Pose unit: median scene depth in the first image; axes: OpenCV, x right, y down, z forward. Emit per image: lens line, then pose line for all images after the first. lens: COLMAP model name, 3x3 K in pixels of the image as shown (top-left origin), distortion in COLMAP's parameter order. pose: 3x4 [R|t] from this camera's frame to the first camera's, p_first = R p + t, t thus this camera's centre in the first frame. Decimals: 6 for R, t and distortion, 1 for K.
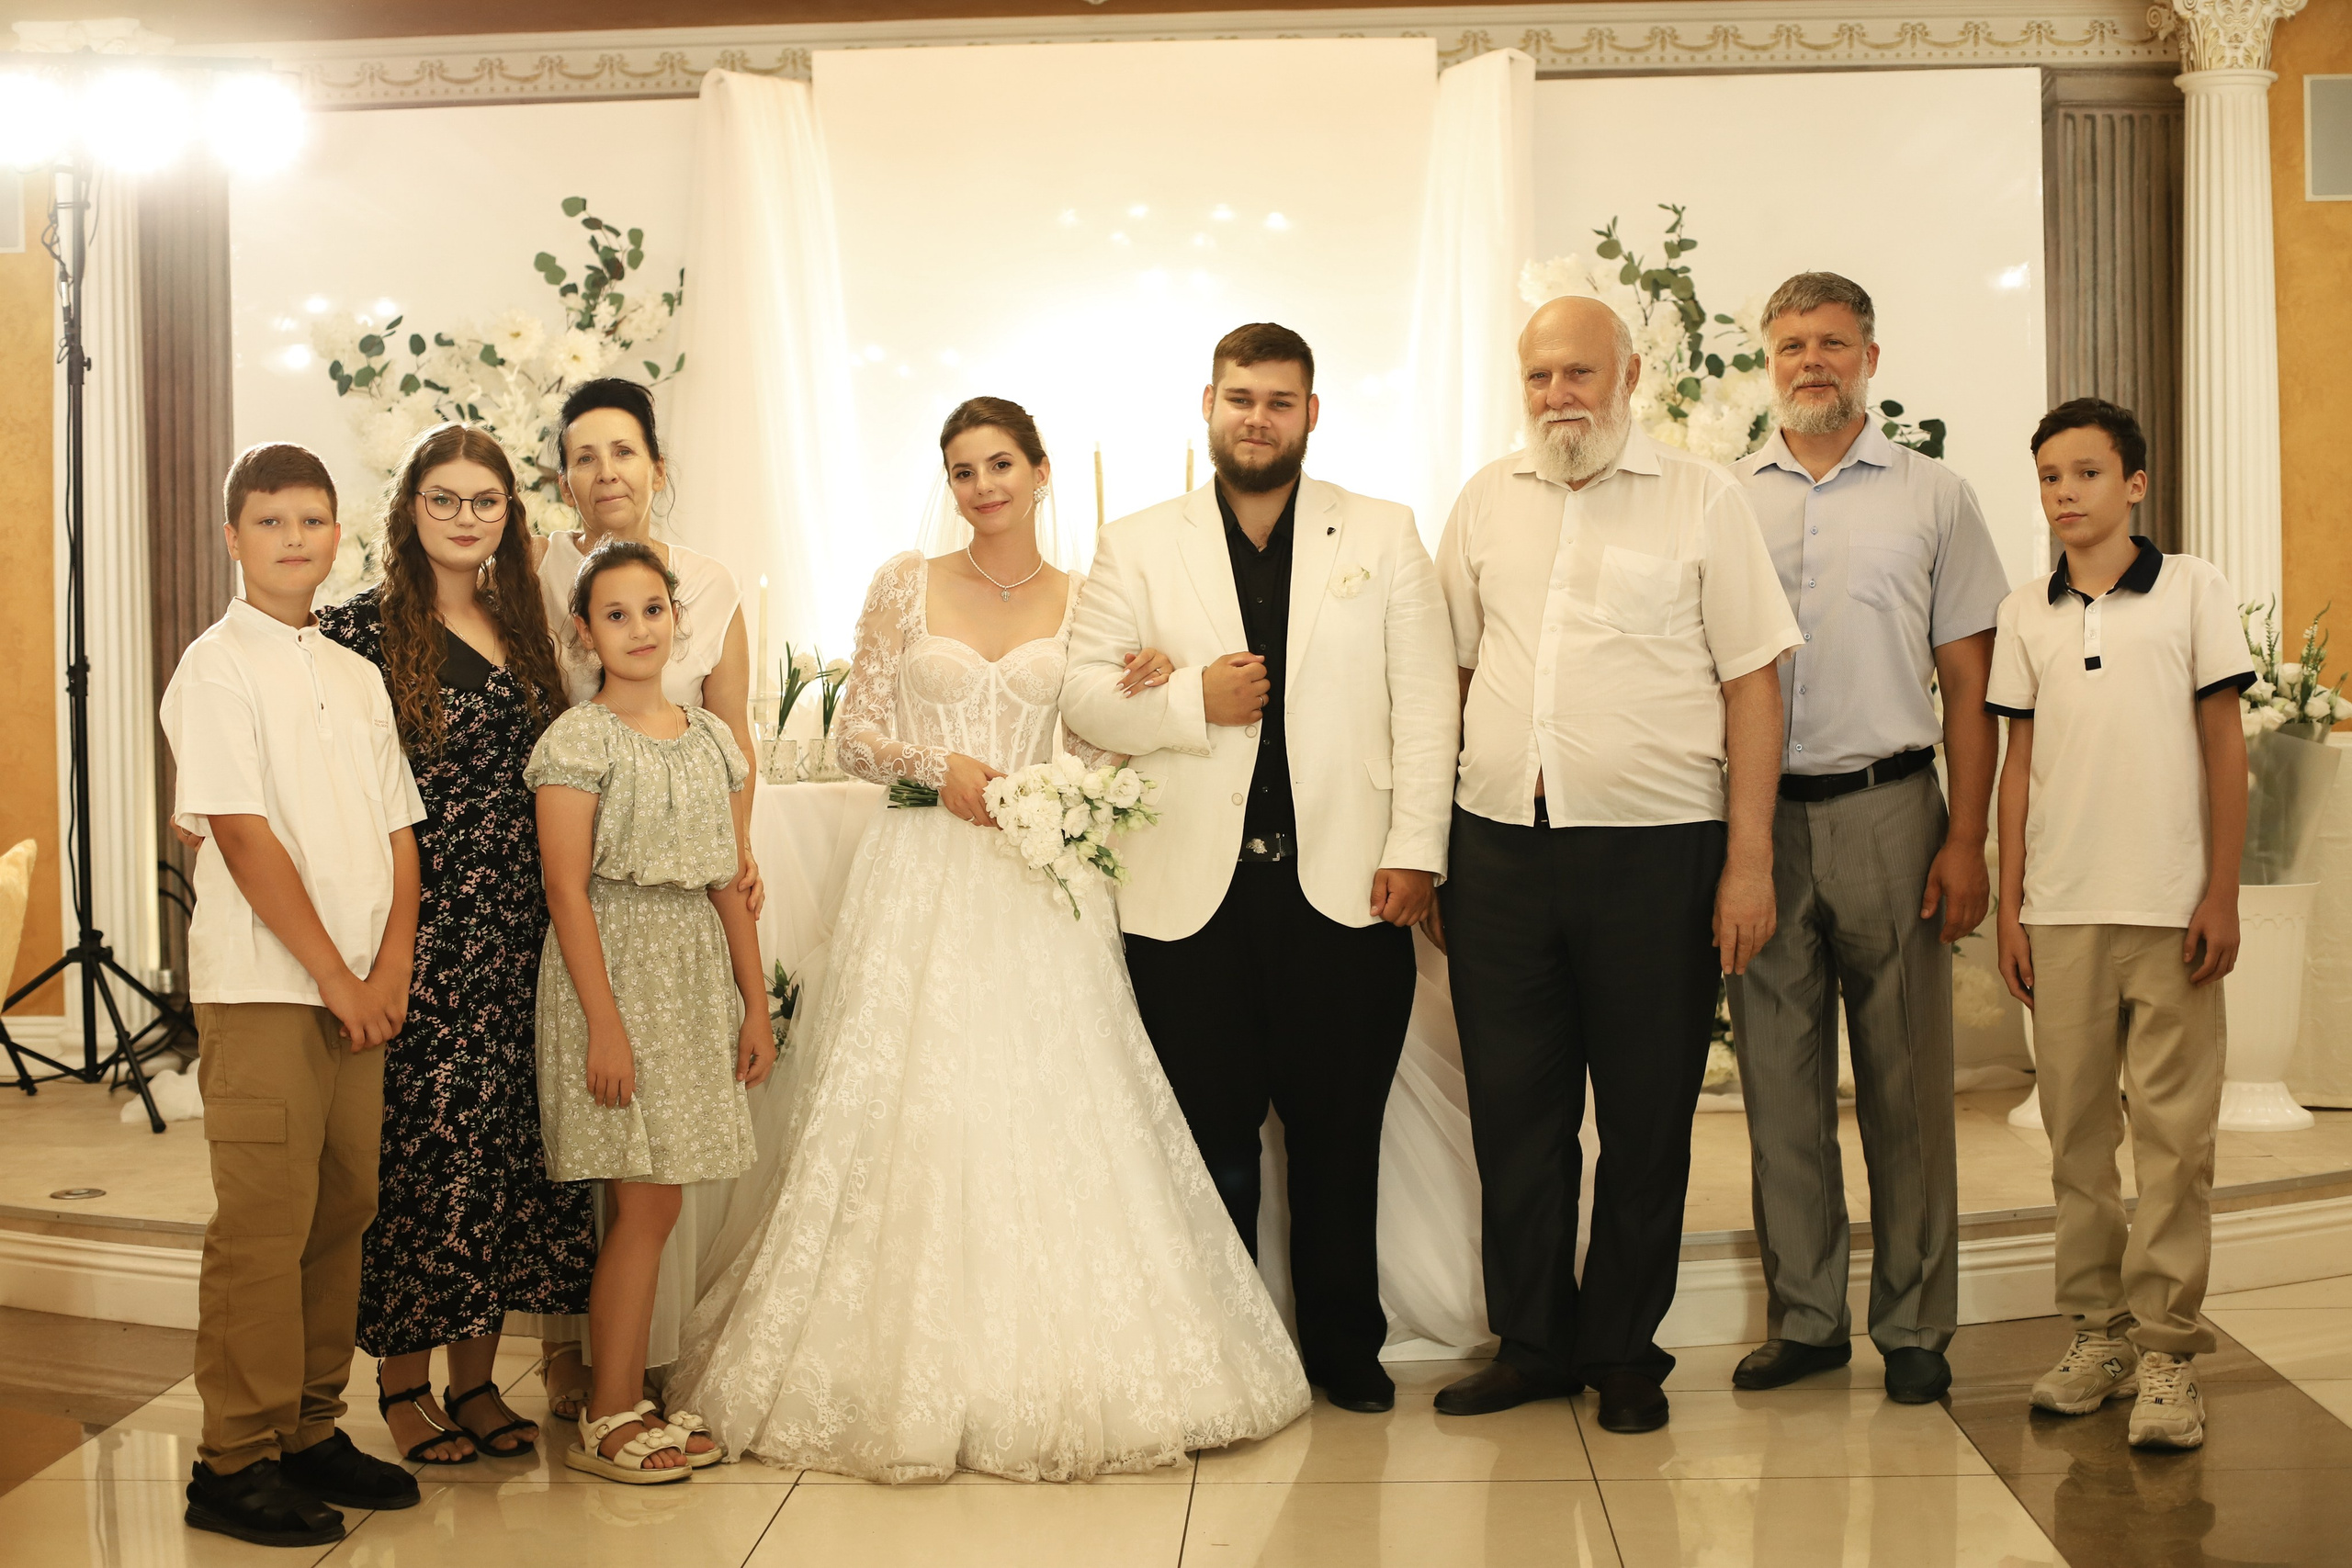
lens RADIAL K [[3419.3, 0, 1171.2], [0, 3419.3, 794.5], [0, 0, 1]] dist [-0.137994, 0.119325]
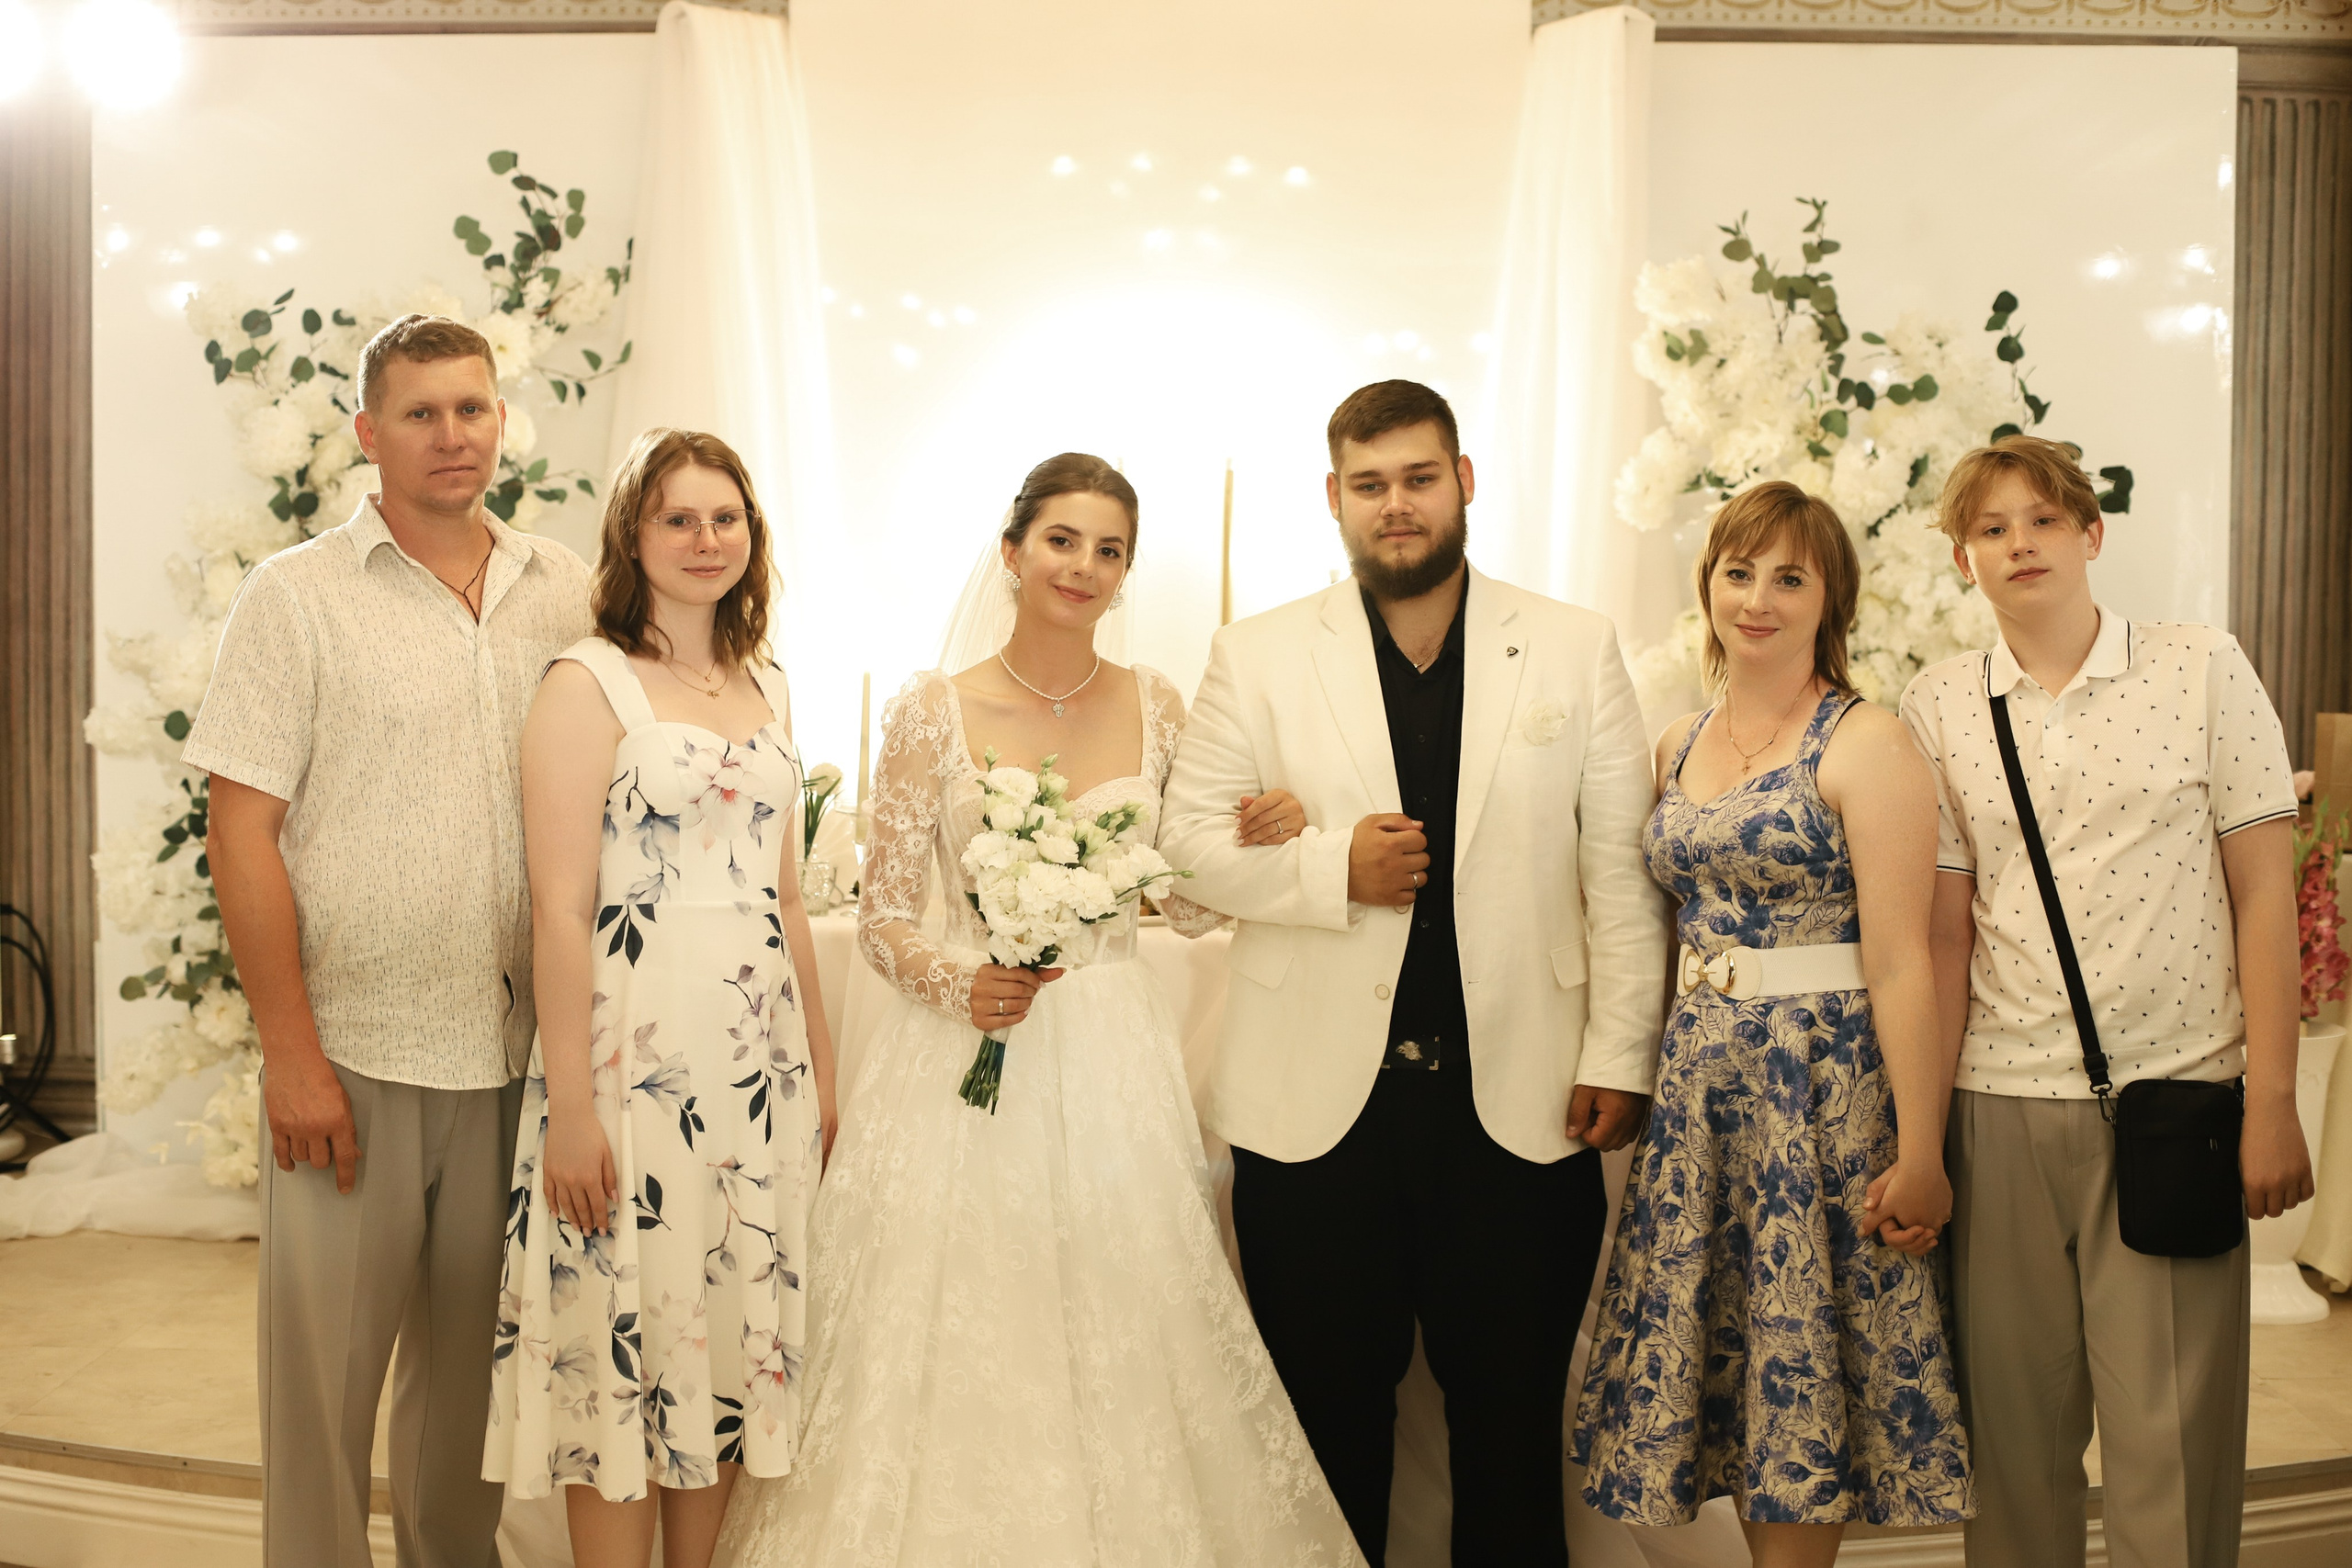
lens RADIAL K [[3419.3, 0, 1171.2], [0, 3419.3, 794.5], [0, 0, 1]] dist [-0.137994, 0.119325]
pose [[0.999352, 0.024202, 0.026647, -0.029998], [-0.024987, 0.999251, 0.029551, -0.046405], [-0.025912, -0.030198, 0.999208, 0.157673]]
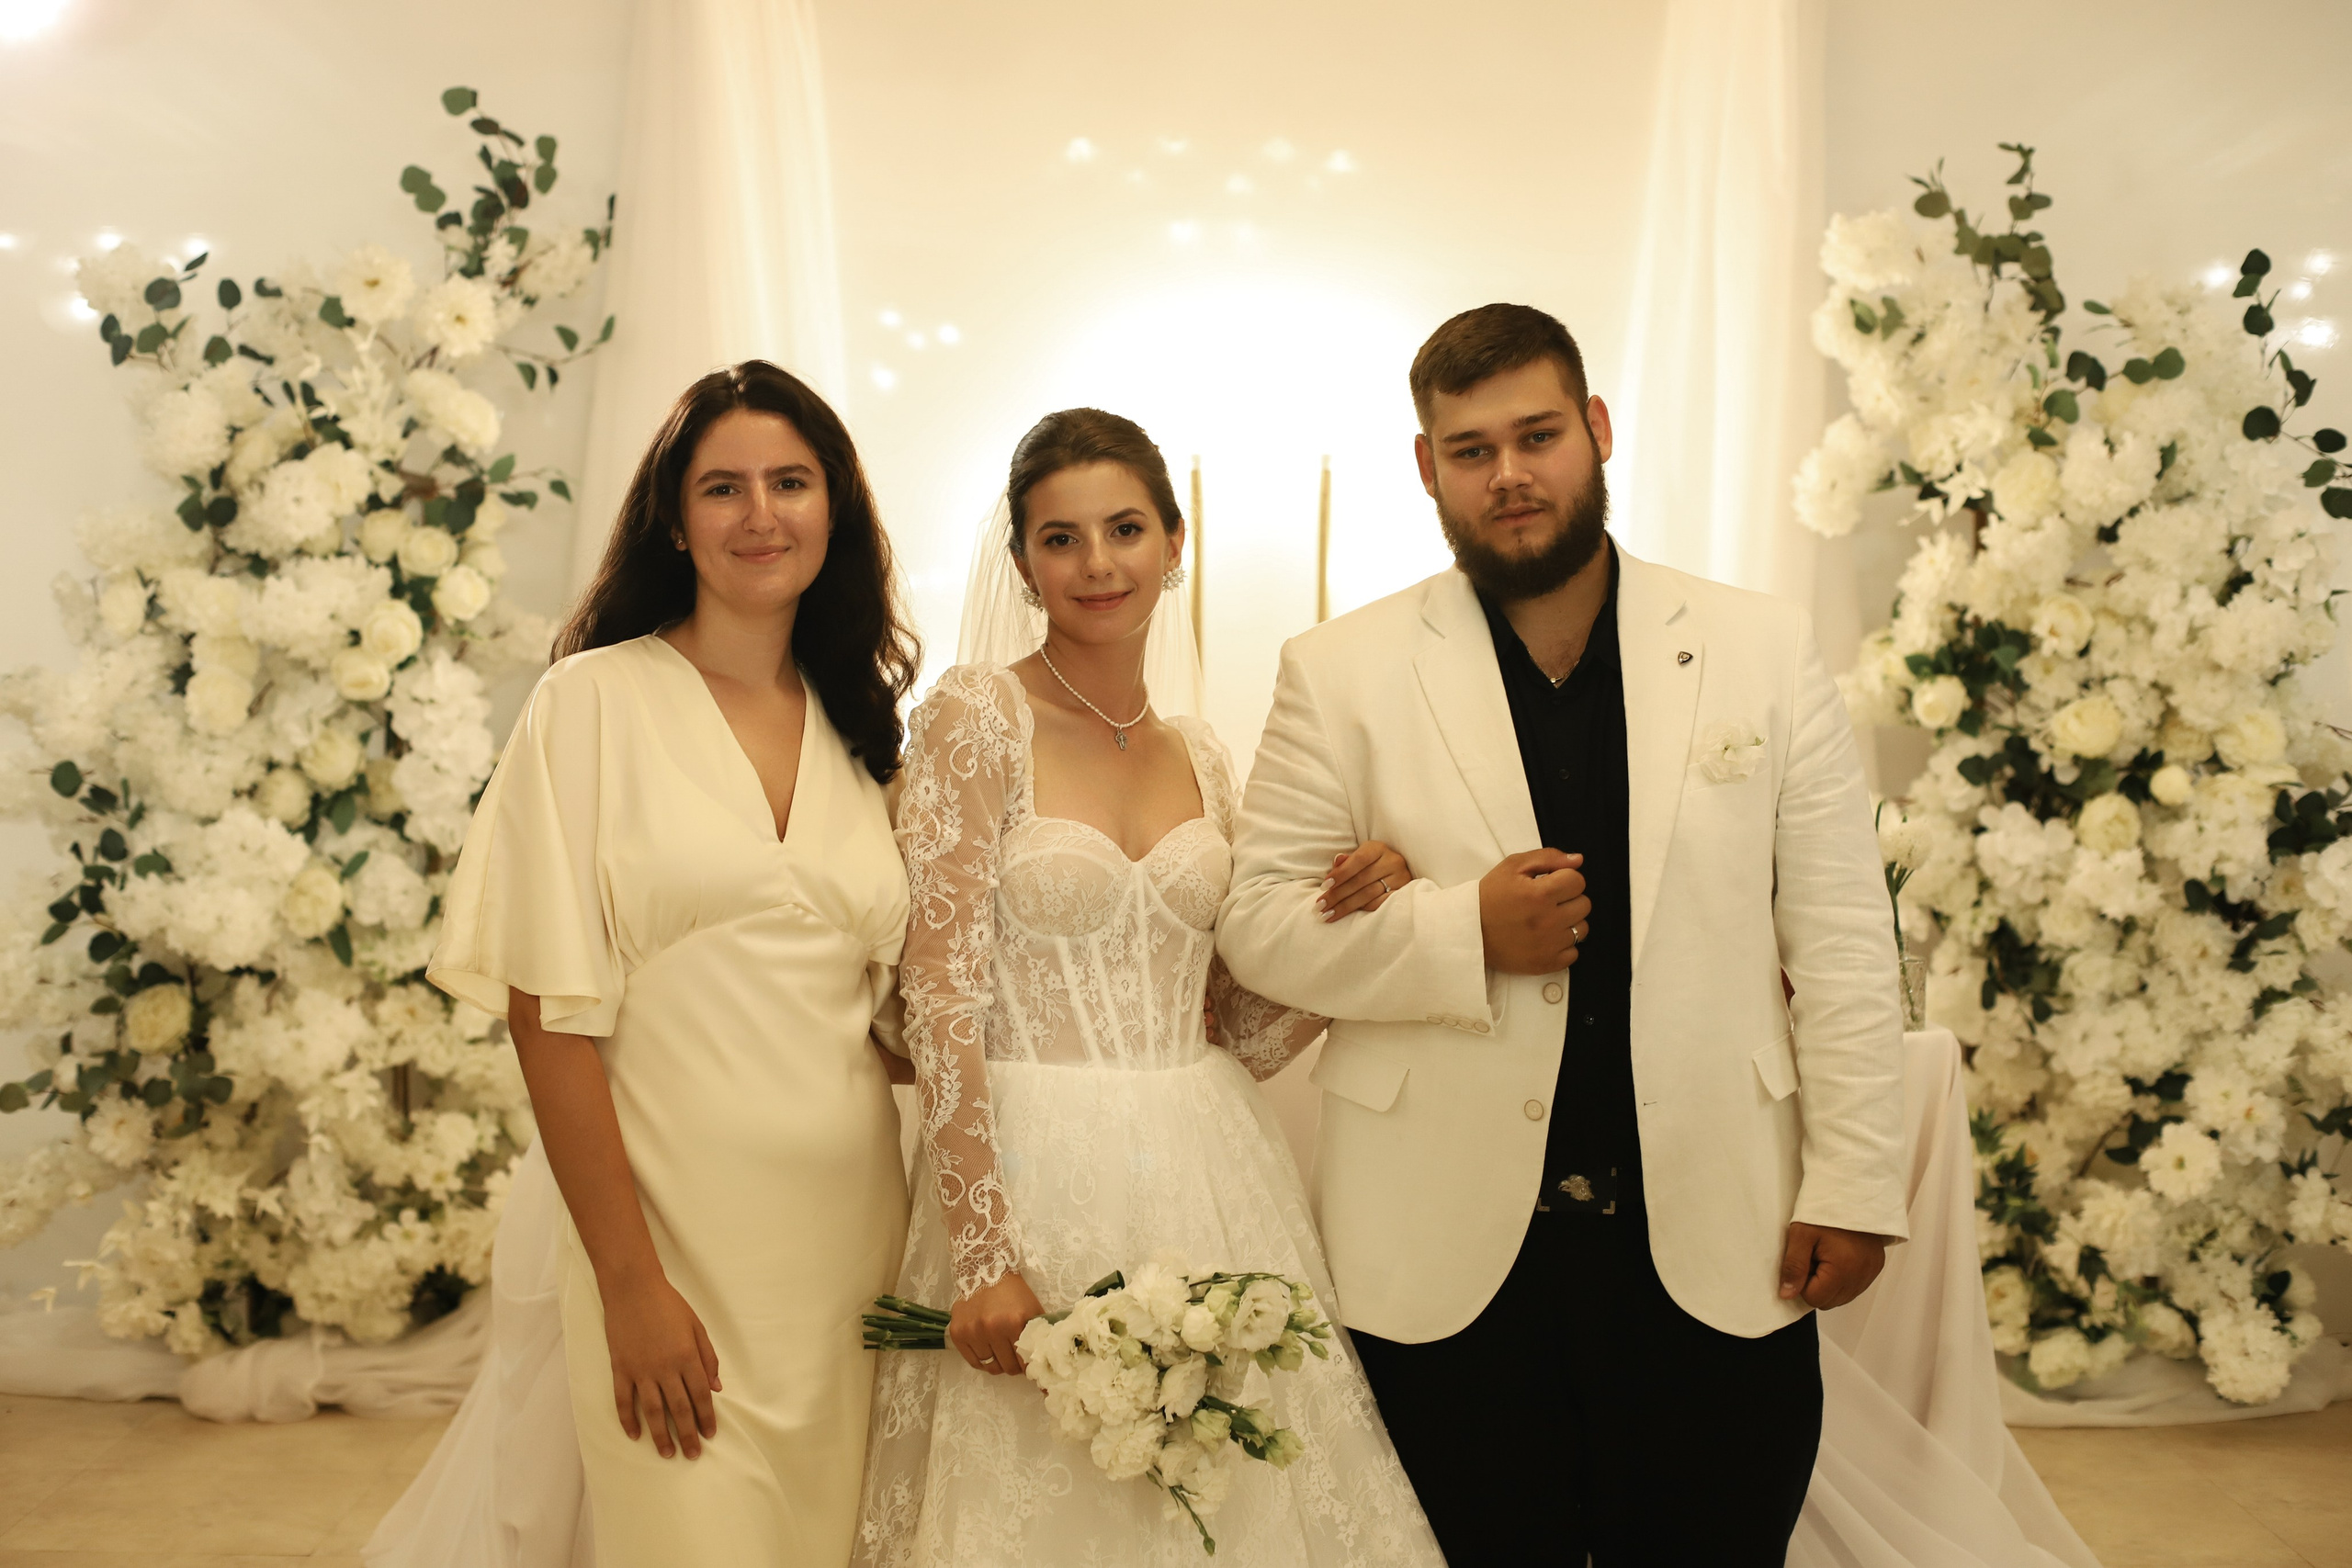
lens RADIAL K [[3429.6, 0, 1167.7], [0, 3429.6, 793.3], [0, 0, 1]] dist [-0.135363, 0.093828]
pose [[0.998624, 0.019003, 0.048872, -0.062077], [-0.019382, 0.999785, 0.007300, -0.039120], [-0.048723, -0.008237, 0.998778, 0.295740]]
